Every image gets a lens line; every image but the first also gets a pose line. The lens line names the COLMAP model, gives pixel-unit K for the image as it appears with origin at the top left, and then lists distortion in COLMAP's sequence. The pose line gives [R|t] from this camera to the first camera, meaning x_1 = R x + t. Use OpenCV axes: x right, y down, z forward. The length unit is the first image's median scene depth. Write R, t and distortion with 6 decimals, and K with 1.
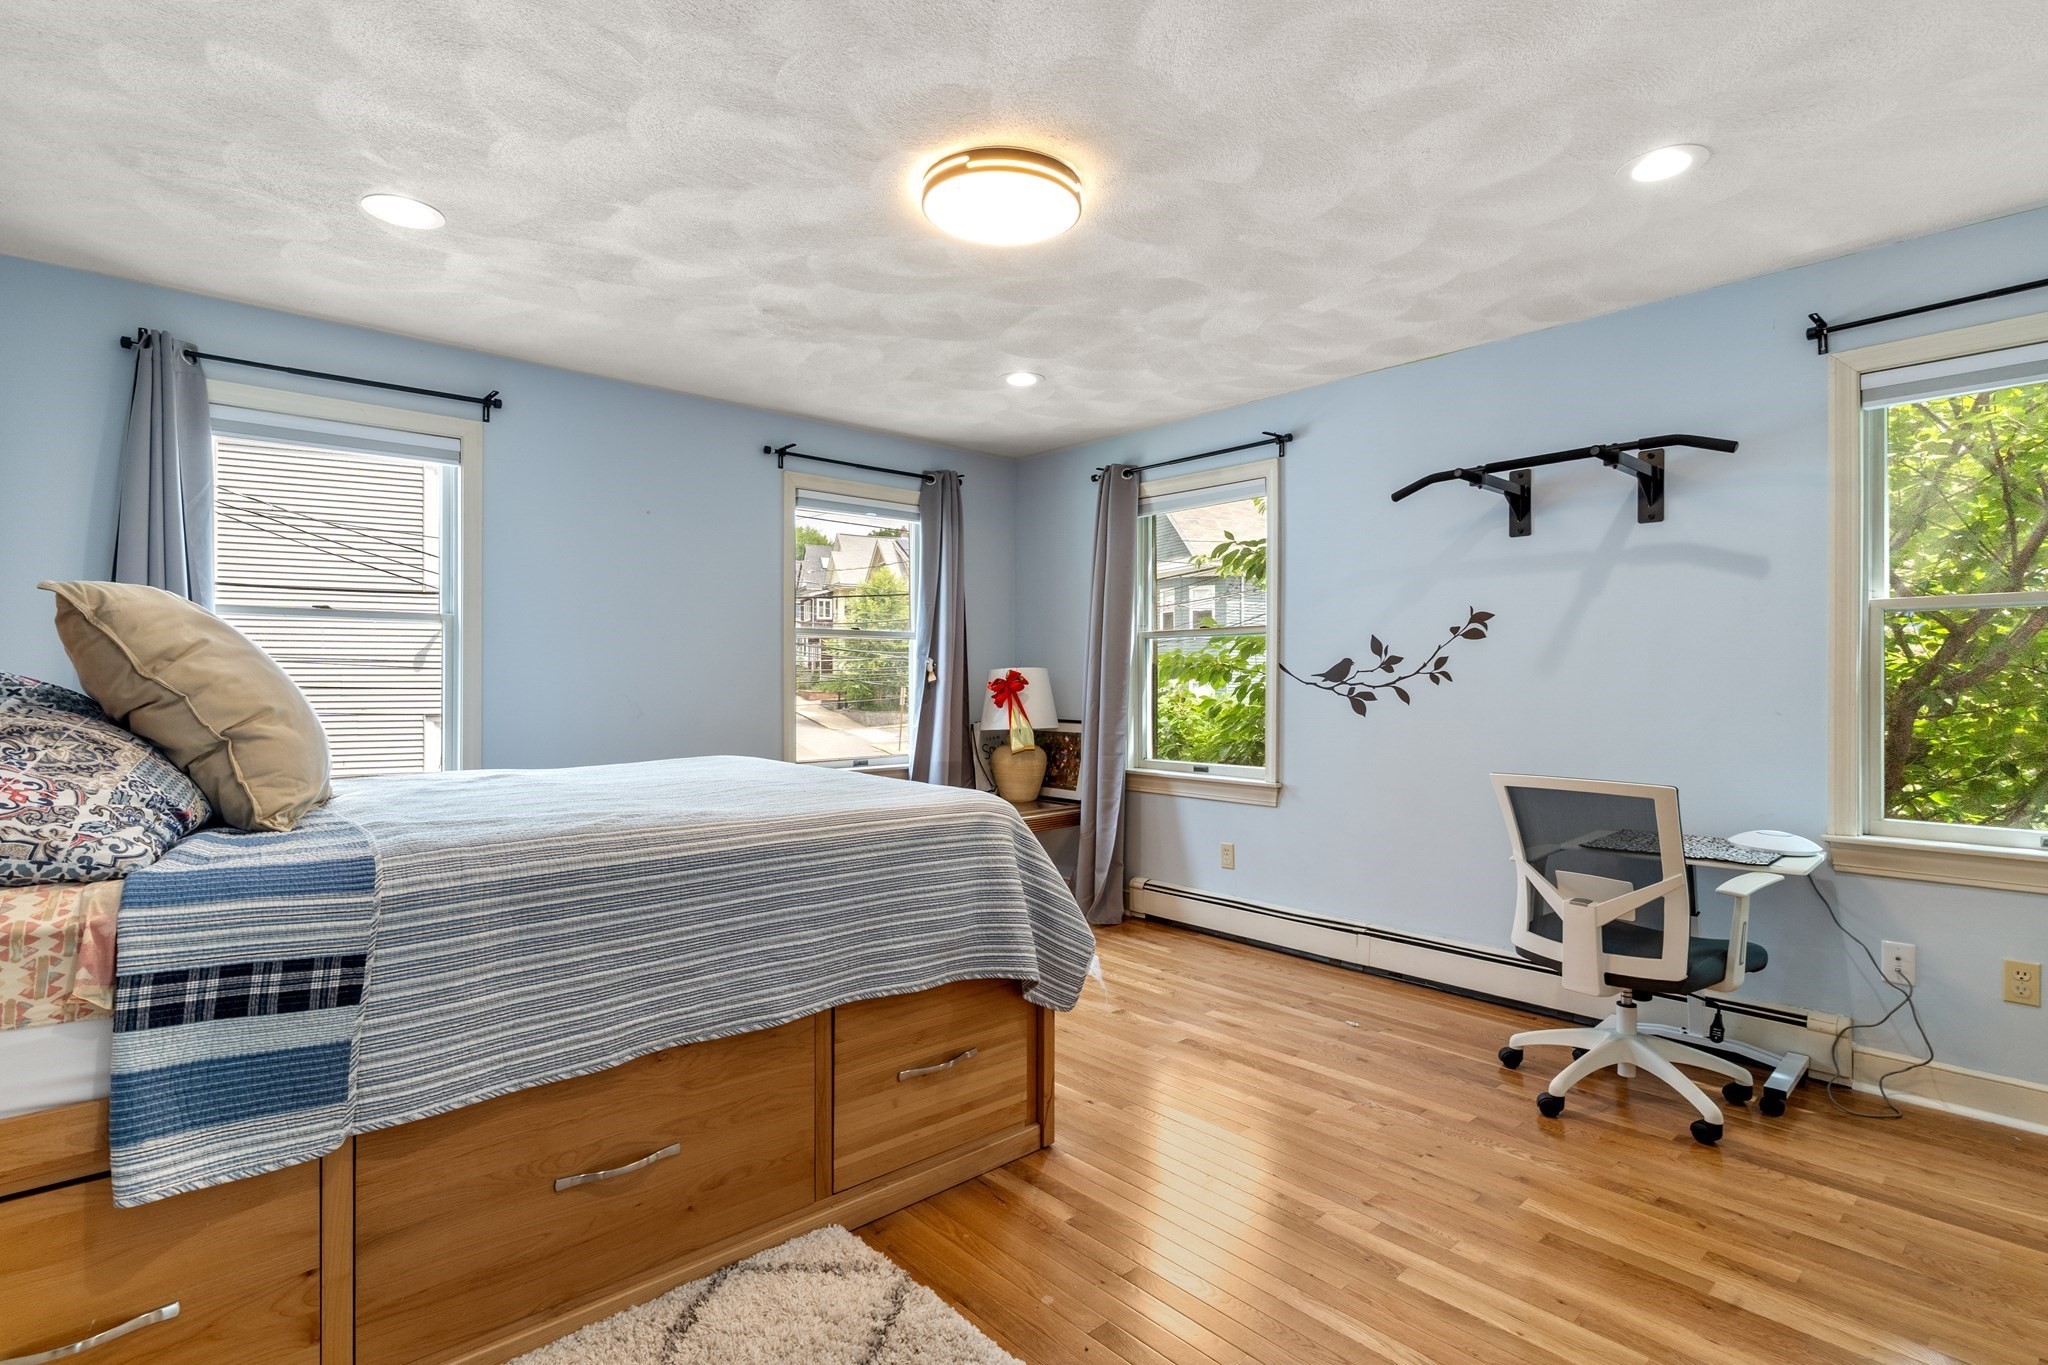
lens RADIAL K [[999.3, 0, 1016.5], [0, 999.3, 686.8], [0, 0, 1]] dist [0.006534, -0.000467]
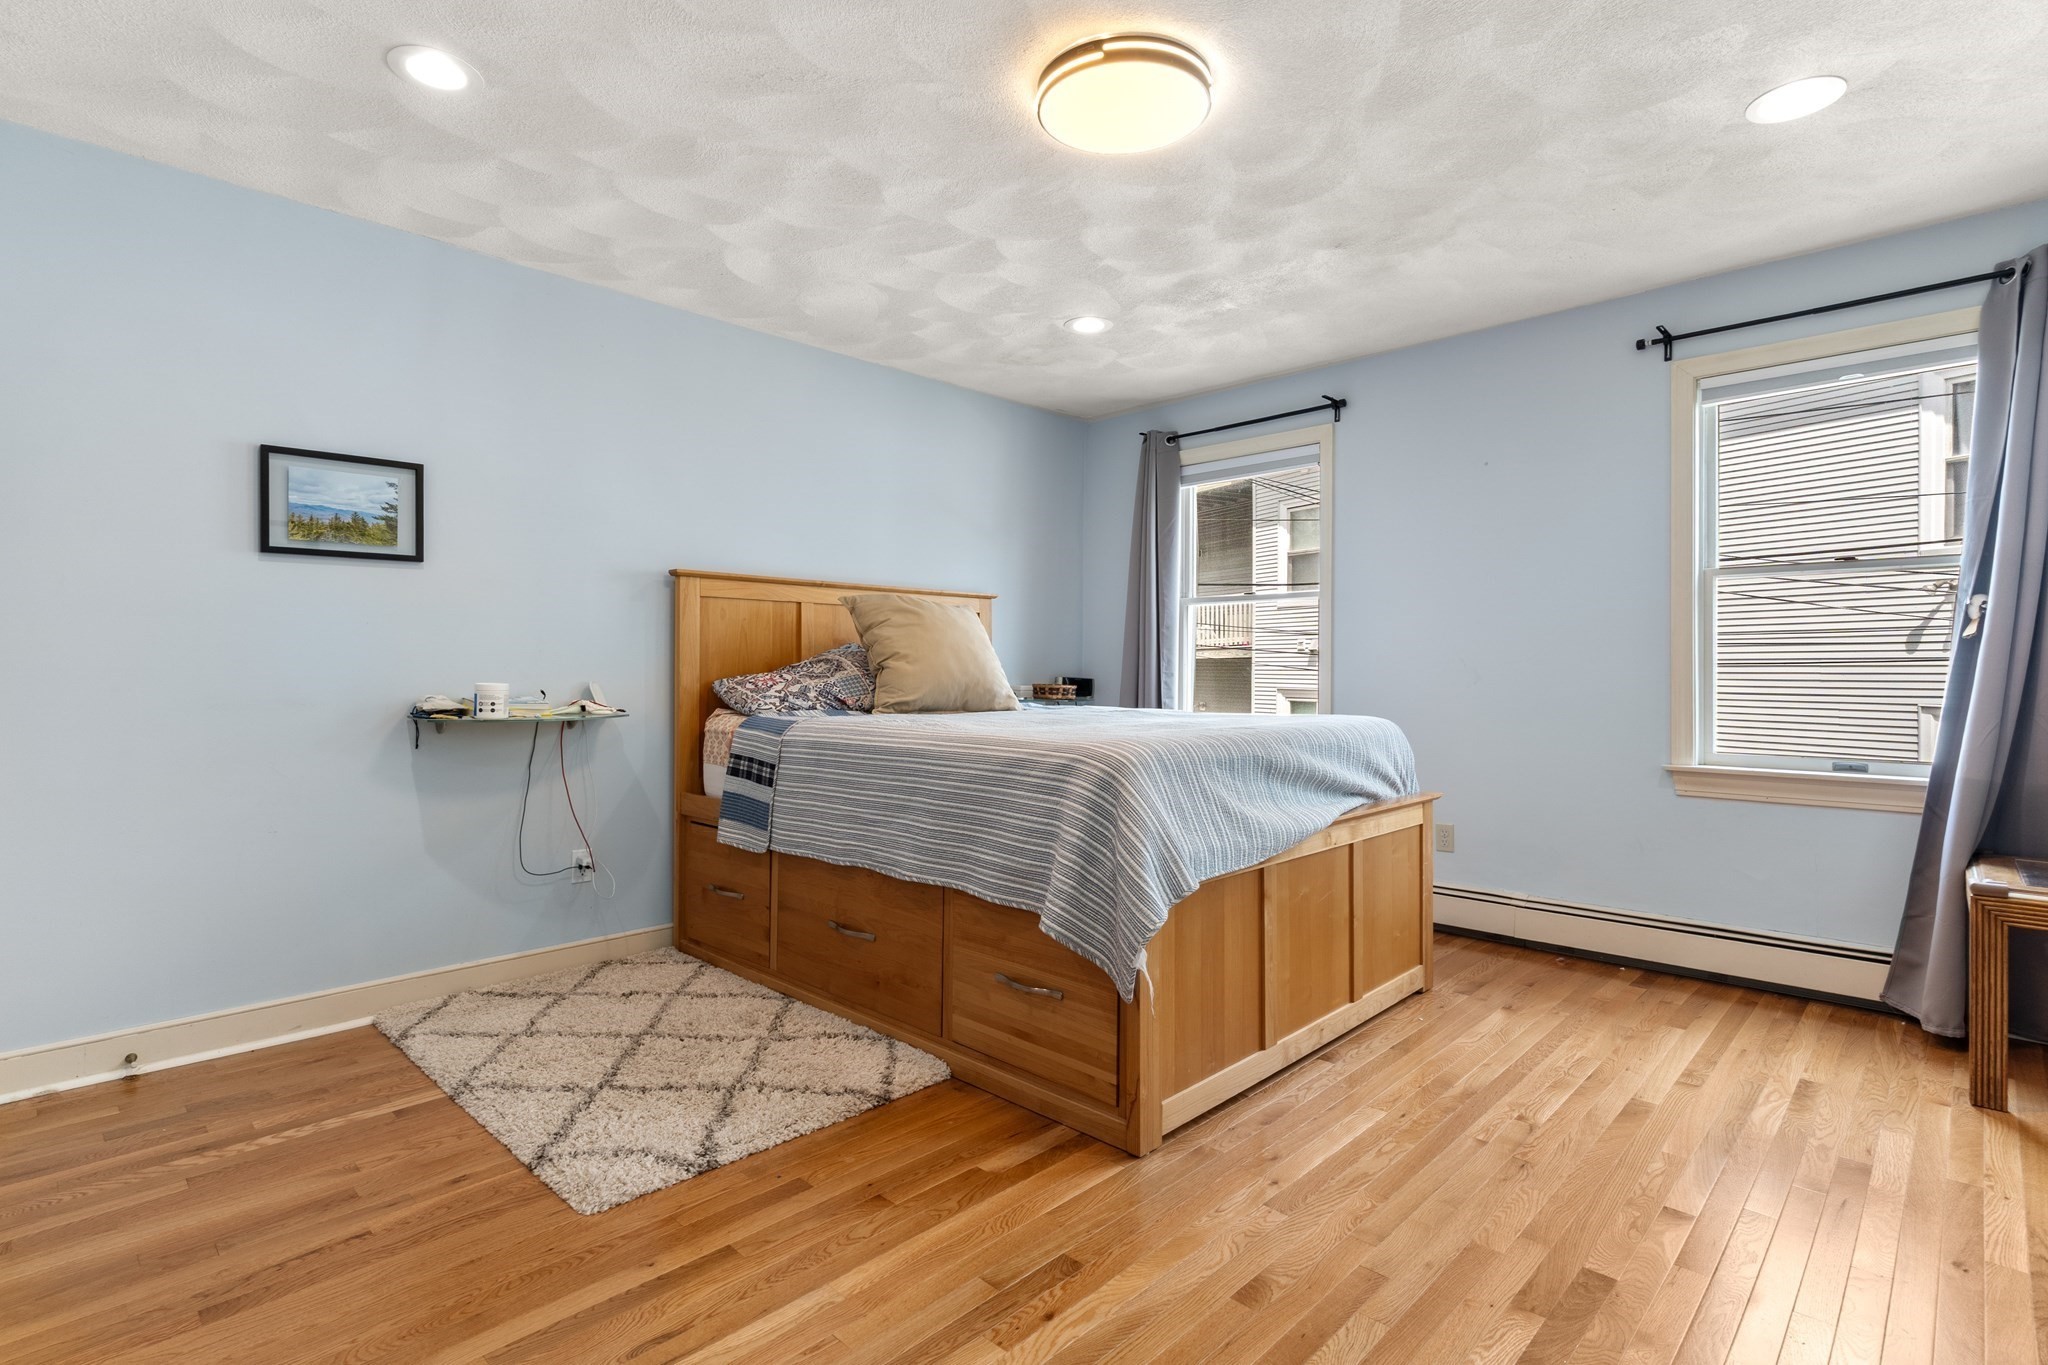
lens RADIAL K [[999.3, 0, 1016.9], [0, 999.3, 668.9], [0, 0, 1]] dist [0.006534, -0.000467]
pose [[0.064021, -0.003464, -0.997943, 0.998647], [-0.011845, 0.999921, -0.004231, 0.048870], [0.997878, 0.012092, 0.063975, 0.939766]]
